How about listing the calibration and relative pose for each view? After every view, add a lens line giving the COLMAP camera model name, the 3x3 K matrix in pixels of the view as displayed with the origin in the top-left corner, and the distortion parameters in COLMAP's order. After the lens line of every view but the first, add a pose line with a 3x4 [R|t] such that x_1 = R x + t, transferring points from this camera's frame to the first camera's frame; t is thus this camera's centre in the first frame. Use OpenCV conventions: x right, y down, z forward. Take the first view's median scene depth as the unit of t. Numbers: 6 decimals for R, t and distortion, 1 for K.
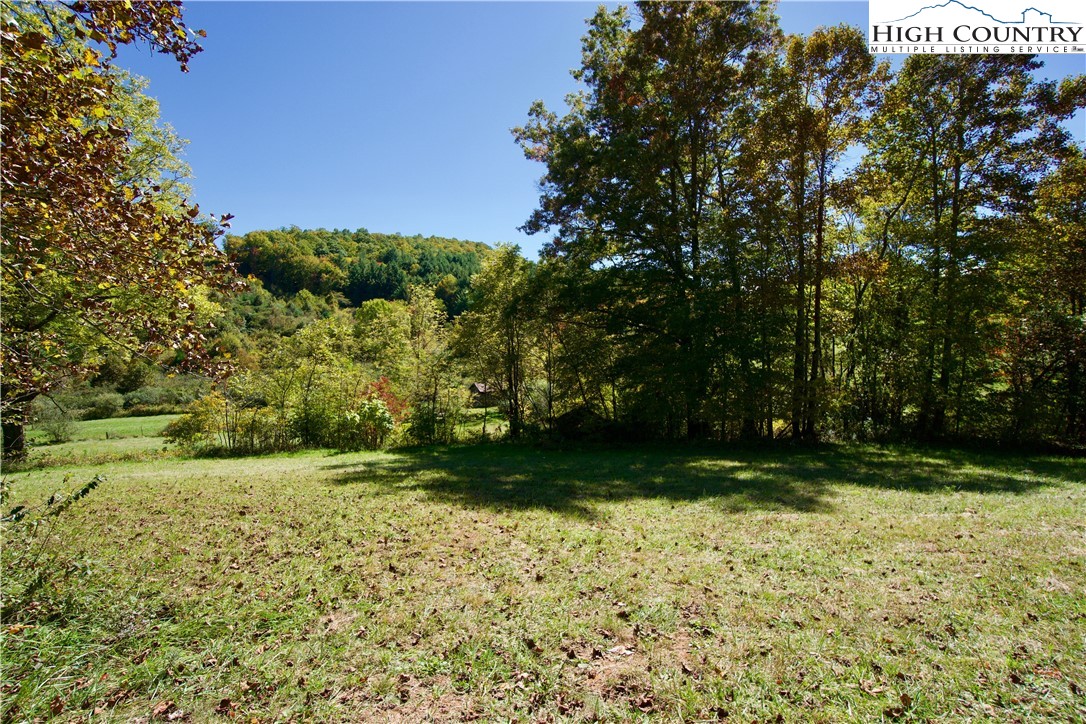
lens RADIAL K [[496.9, 0, 527.3], [0, 496.9, 351.3], [0, 0, 1]] dist [-0.036936, 0.016266]
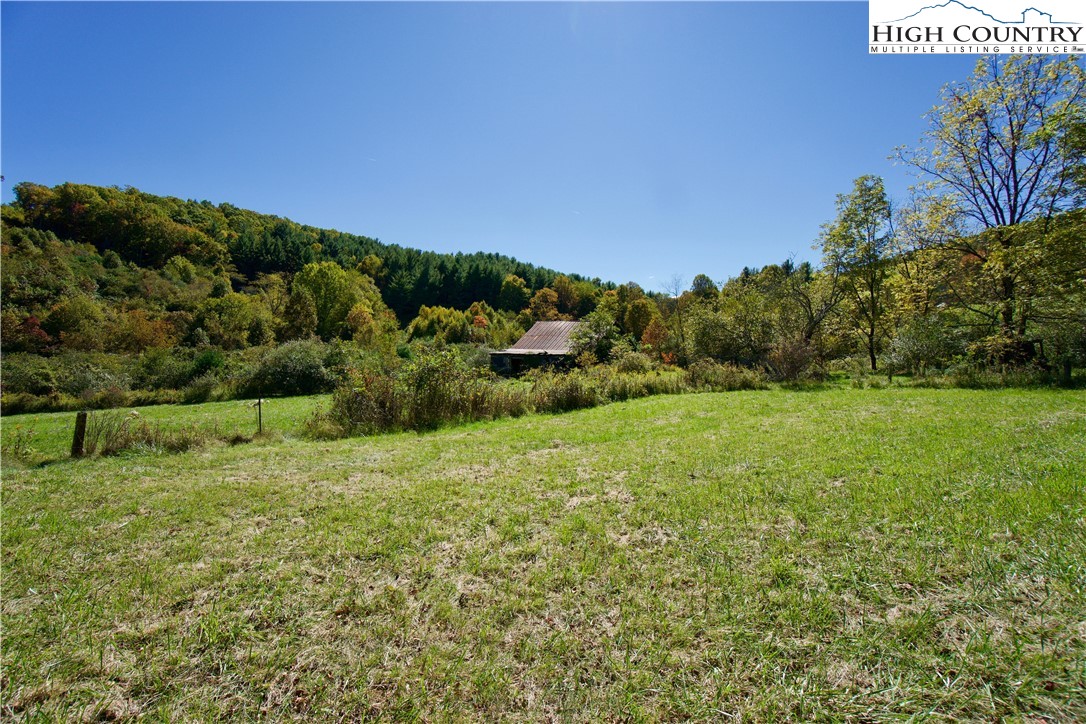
lens RADIAL K [[496.9, 0, 540.5], [0, 496.9, 338.6], [0, 0, 1]] dist [-0.036936, 0.016266]
pose [[0.951835, 0.018910, 0.306027, -0.130978], [-0.002356, 0.998518, -0.054371, 0.025207], [-0.306602, 0.051031, 0.950469, 0.132351]]
